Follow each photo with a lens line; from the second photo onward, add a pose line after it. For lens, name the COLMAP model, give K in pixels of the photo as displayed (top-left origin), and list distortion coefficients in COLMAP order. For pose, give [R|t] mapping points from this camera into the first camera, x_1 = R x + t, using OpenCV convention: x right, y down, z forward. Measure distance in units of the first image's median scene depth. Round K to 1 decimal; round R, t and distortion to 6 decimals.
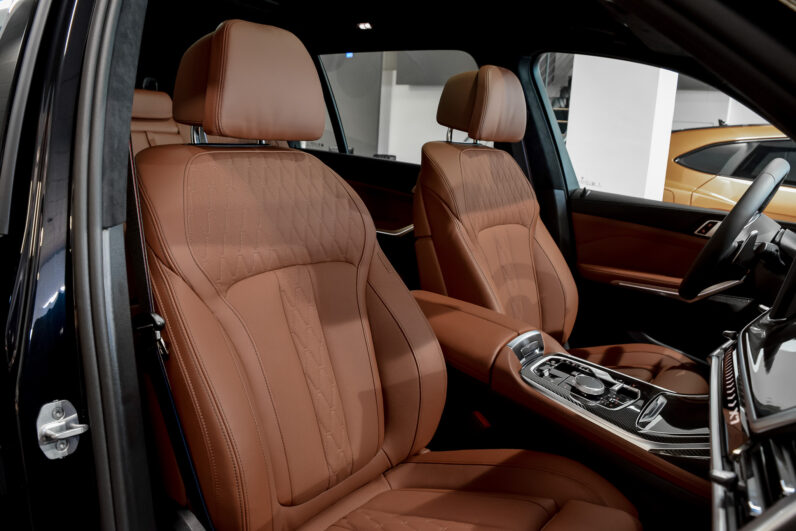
lens RADIAL K [[620.3, 0, 398.0], [0, 620.3, 265.5], [0, 0, 1]] dist [-0.088874, 0.003315]
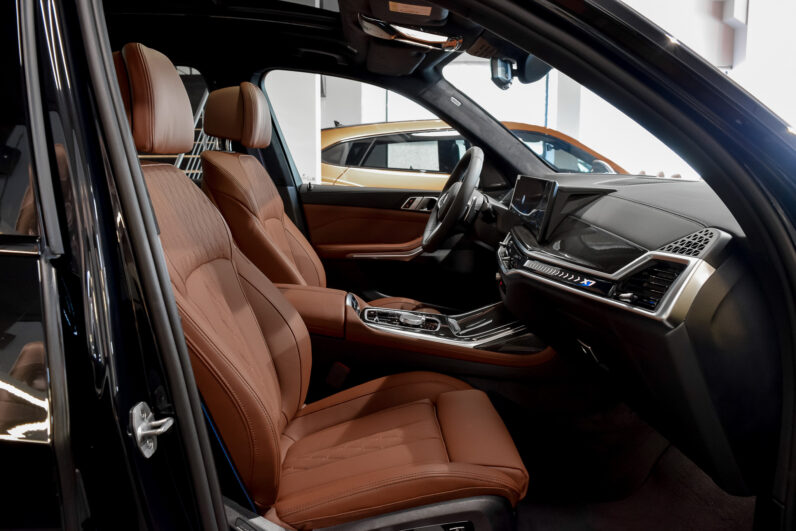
lens RADIAL K [[620.3, 0, 398.0], [0, 620.3, 265.5], [0, 0, 1]] dist [-0.088874, 0.003315]
pose [[0.786353, -0.159033, 0.596957, -0.403574], [0.164484, 0.985315, 0.045824, 0.006855], [-0.595478, 0.062156, 0.800964, -0.071093]]
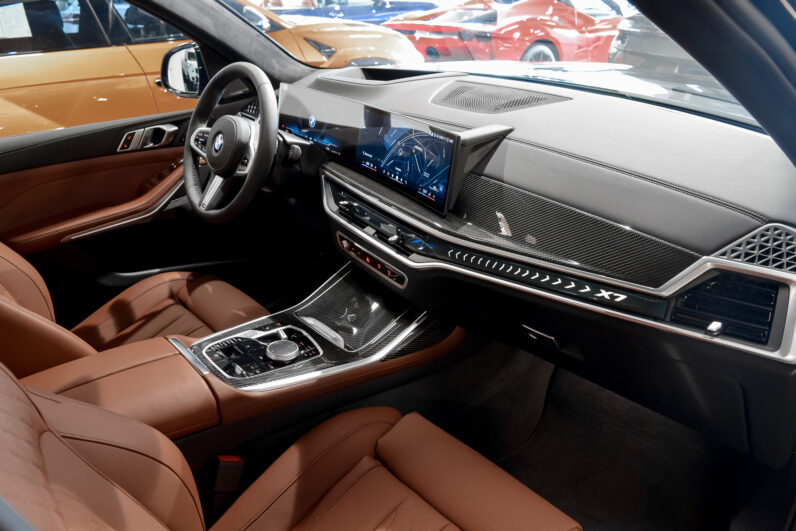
lens RADIAL K [[620.3, 0, 398.0], [0, 620.3, 265.5], [0, 0, 1]] dist [-0.088874, 0.003315]
pose [[0.240803, -0.499511, 0.832168, -0.309867], [0.257576, 0.859542, 0.441408, -0.241740], [-0.935772, 0.108054, 0.335642, 0.381207]]
